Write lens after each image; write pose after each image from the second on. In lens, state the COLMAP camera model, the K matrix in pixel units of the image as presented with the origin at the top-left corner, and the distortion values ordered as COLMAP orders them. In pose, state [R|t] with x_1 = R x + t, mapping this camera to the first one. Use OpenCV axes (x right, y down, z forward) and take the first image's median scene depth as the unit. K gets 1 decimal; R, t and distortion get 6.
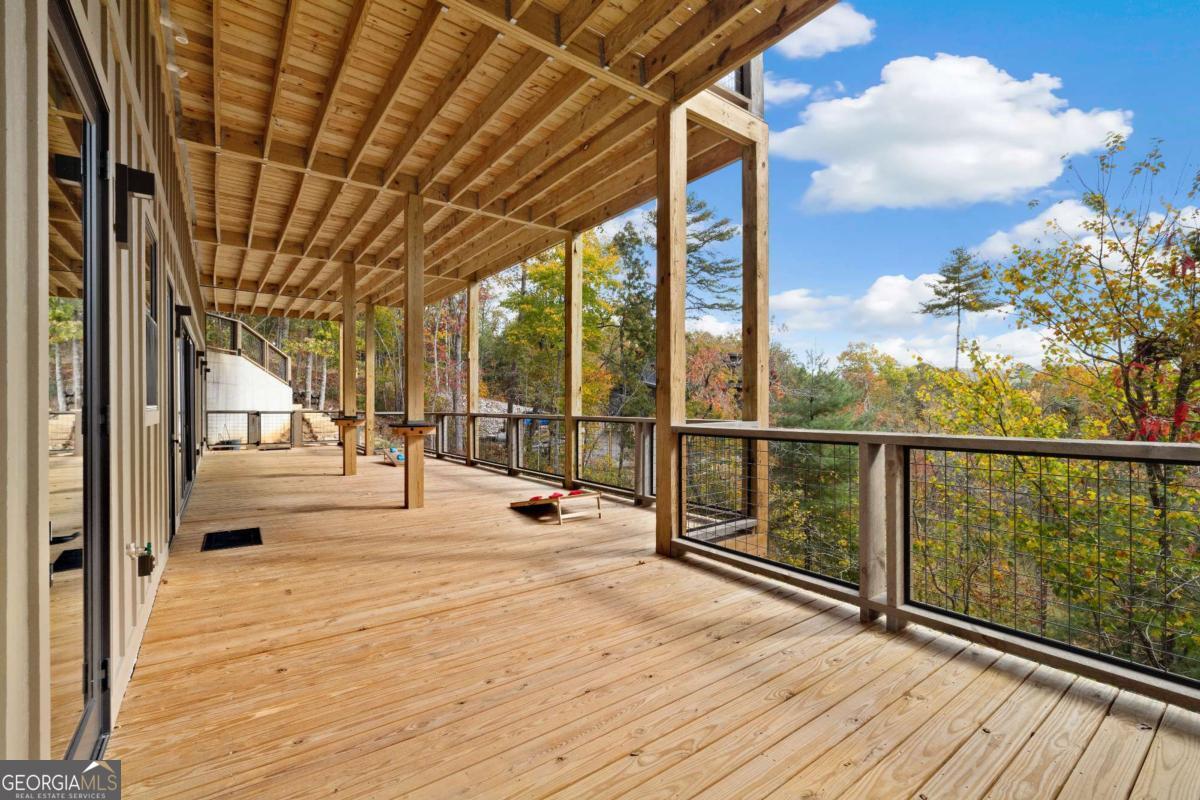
lens RADIAL K [[511.1, 0, 604.2], [0, 511.1, 403.9], [0, 0, 1]] dist [0.000566, 0.000042]
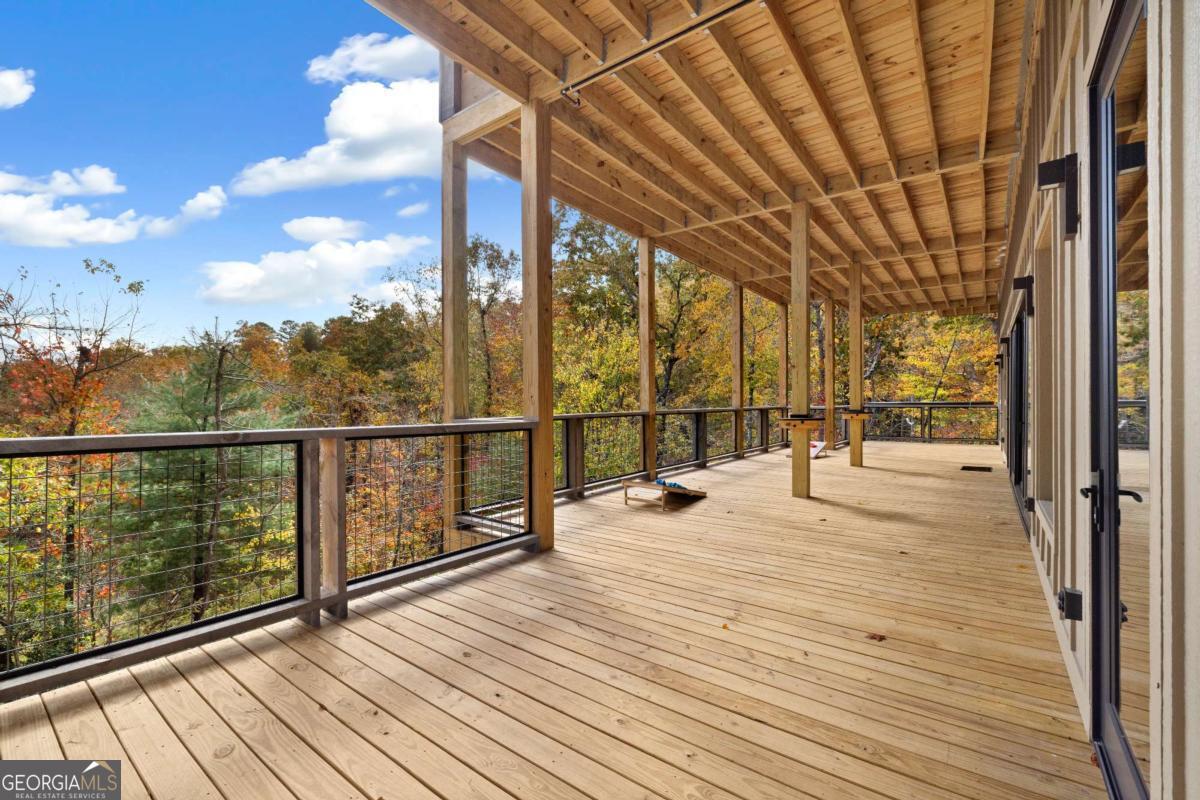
lens RADIAL K [[511.1, 0, 604.2], [0, 511.1, 403.9], [0, 0, 1]] dist [0.000566, 0.000042]
pose [[-0.273918, 0.001822, 0.961751, -0.652660], [-0.009063, 0.999949, -0.004476, 0.009329], [-0.961710, -0.009943, -0.273888, 0.853839]]
